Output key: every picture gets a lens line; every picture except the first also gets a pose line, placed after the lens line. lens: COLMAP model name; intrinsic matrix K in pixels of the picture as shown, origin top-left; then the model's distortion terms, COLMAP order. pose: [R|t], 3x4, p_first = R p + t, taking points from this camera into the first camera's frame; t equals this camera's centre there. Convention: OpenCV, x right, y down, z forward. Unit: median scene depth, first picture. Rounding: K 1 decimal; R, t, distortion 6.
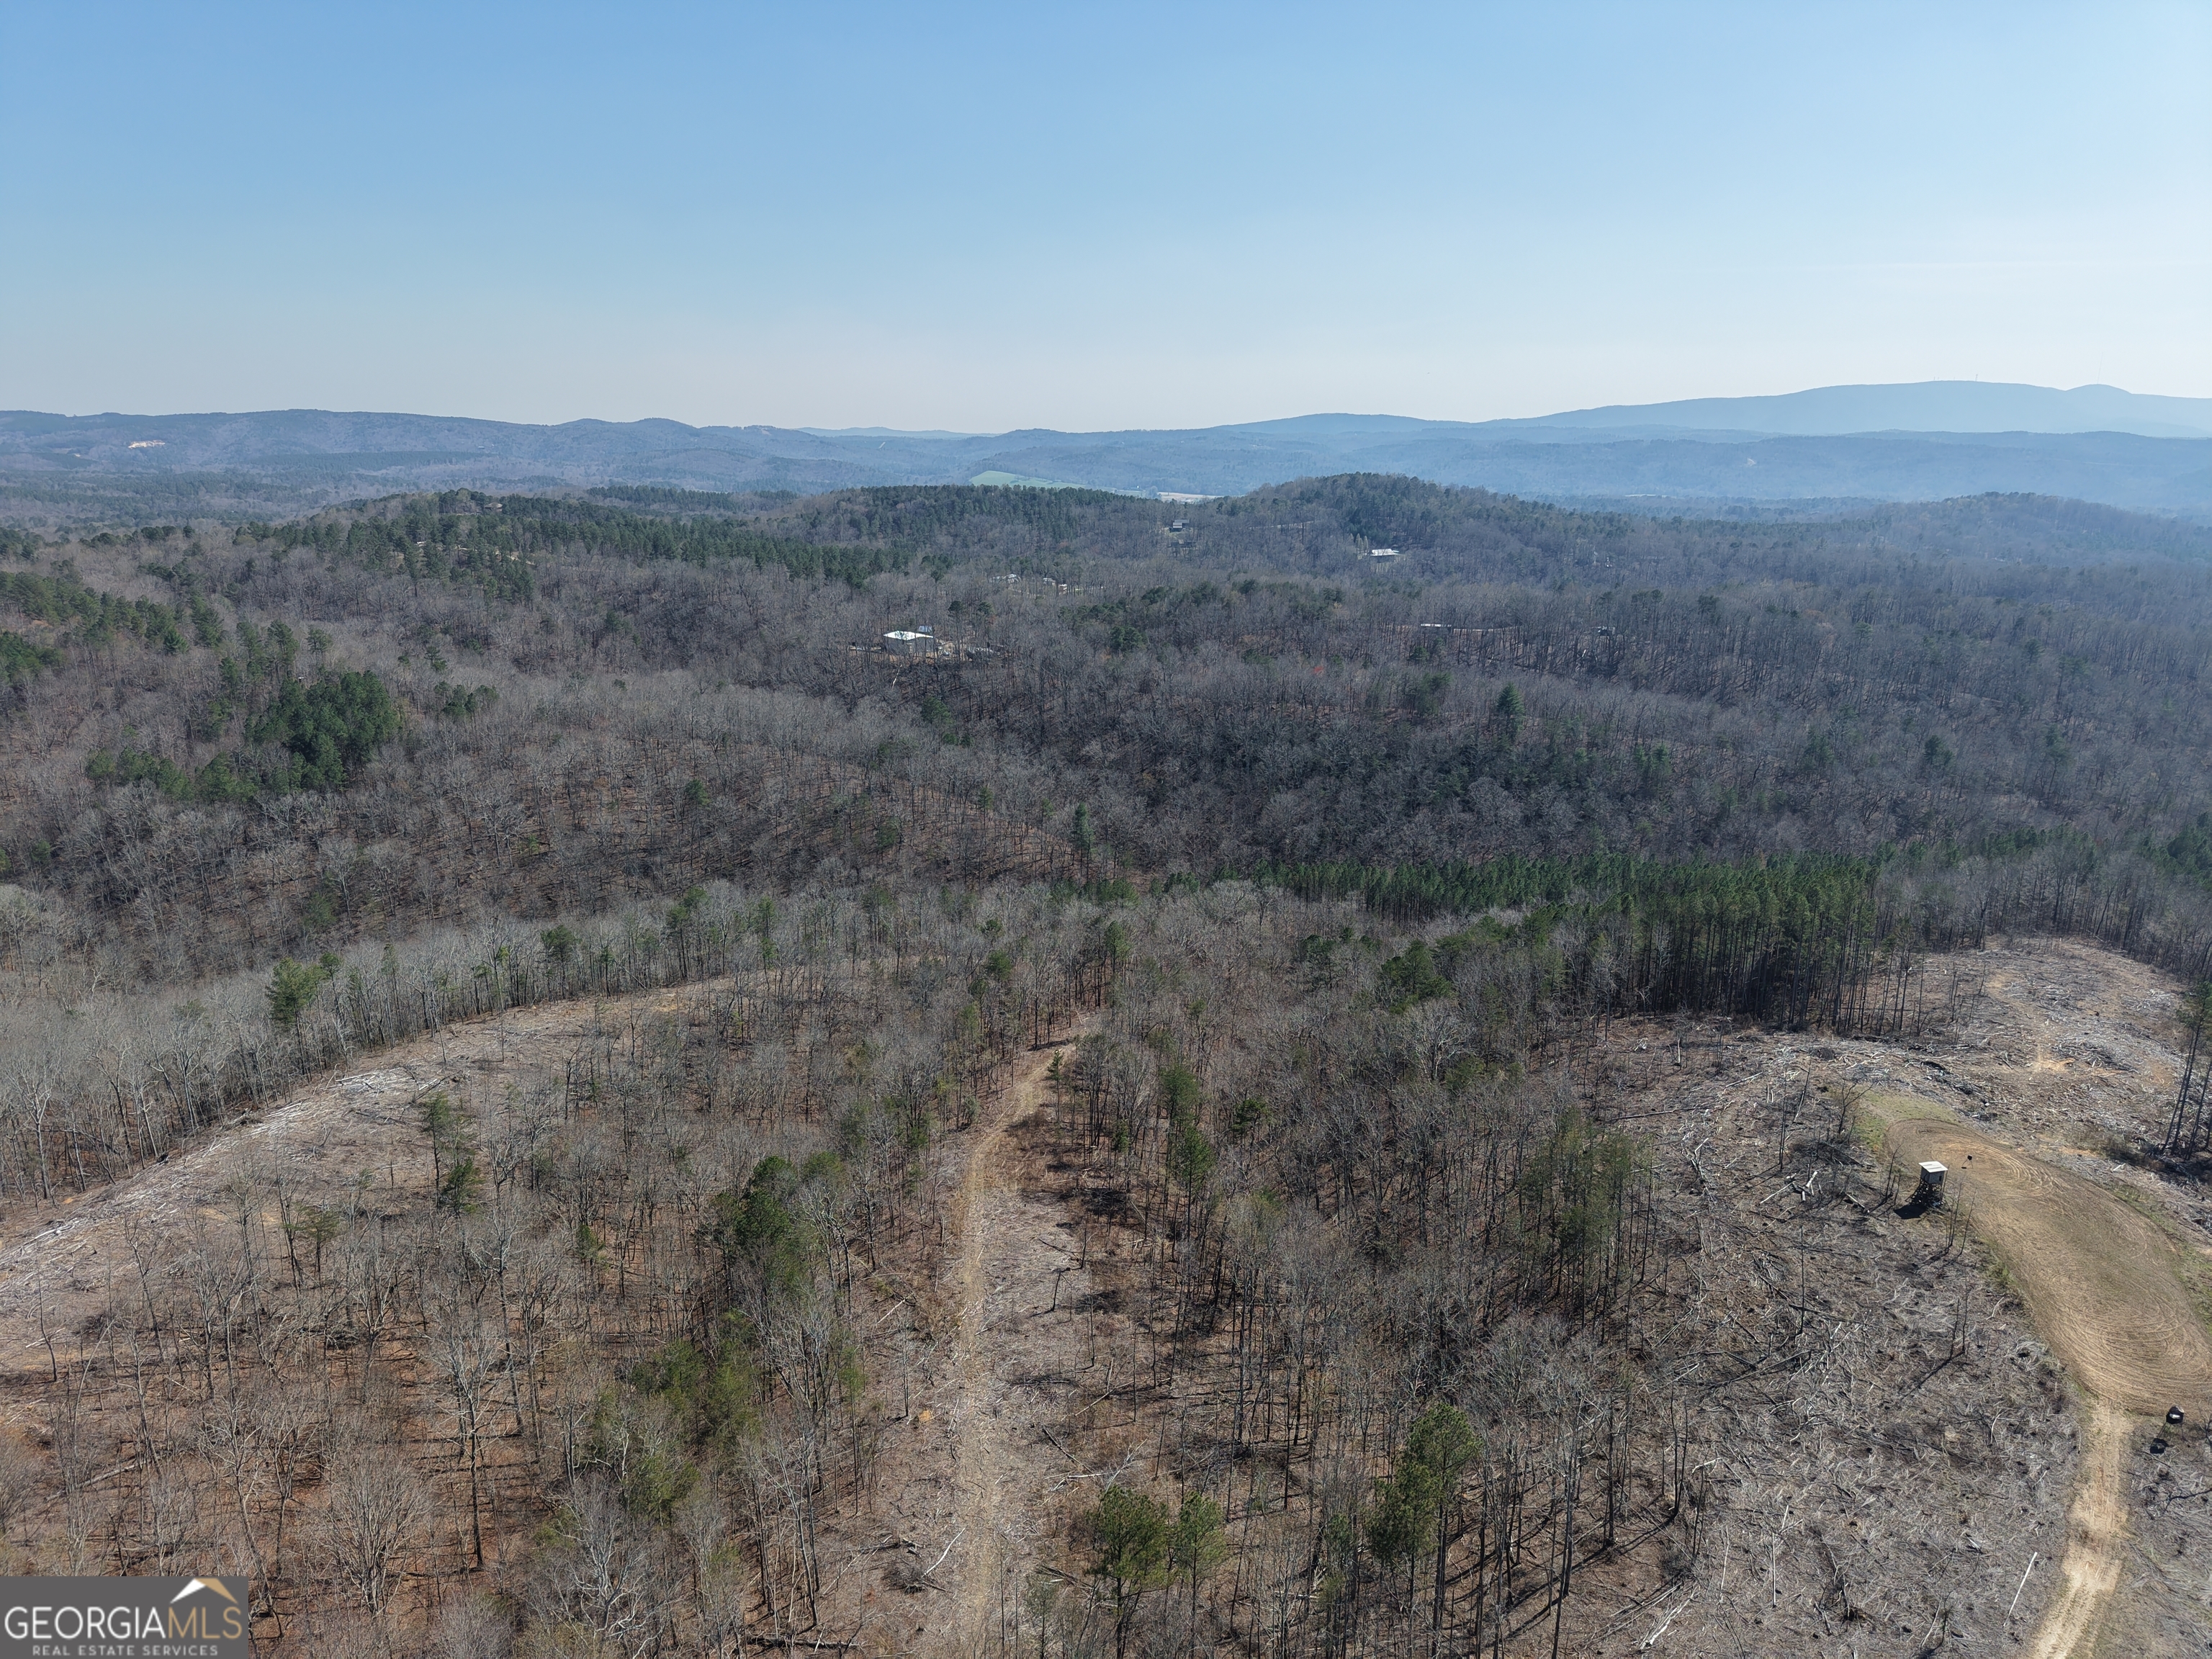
lens RADIAL K [[1470.9, 0, 1106.0], [0, 1470.9, 829.5], [0, 0, 1]] dist [0.059538, -0.068315]
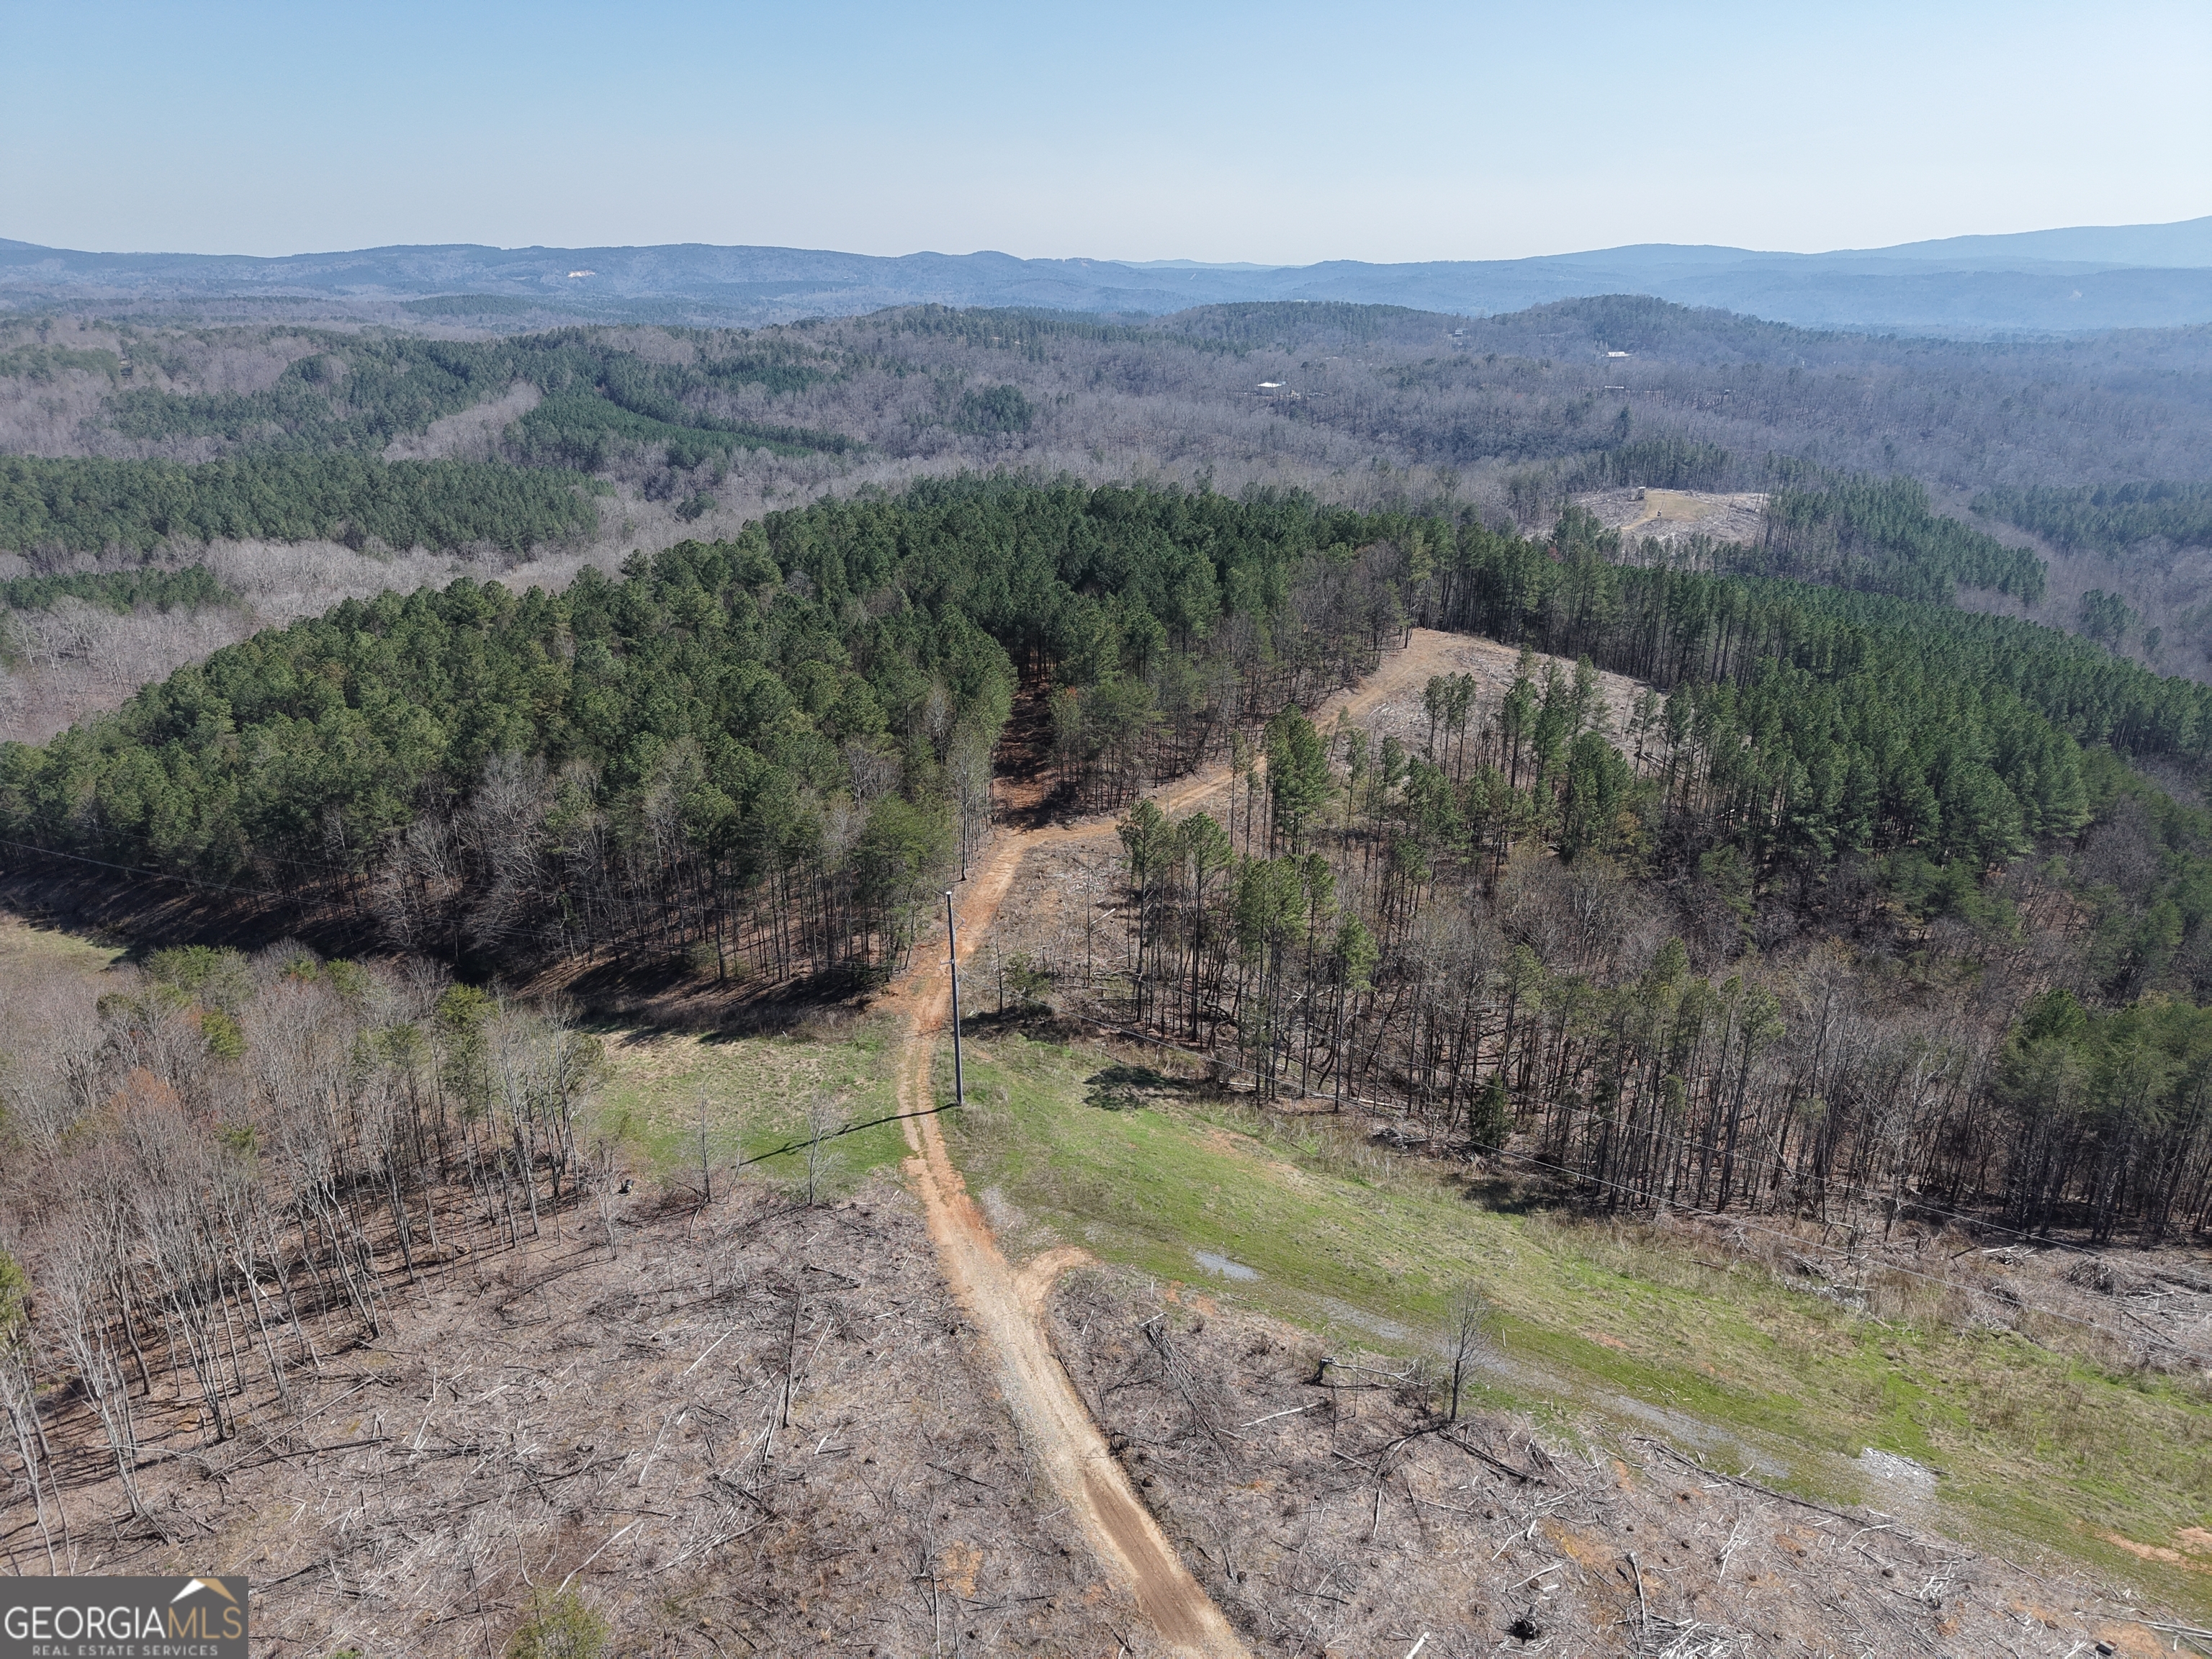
lens RADIAL K [[1472.3, 0, 1107.2], [0, 1472.3, 826.0], [0, 0, 1]] dist [0.025484, -0.028015]
pose [[0.981623, 0.067318, -0.178561, 0.011745], [-0.049095, 0.993304, 0.104582, 0.215748], [0.184406, -0.093894, 0.978355, -0.768126]]
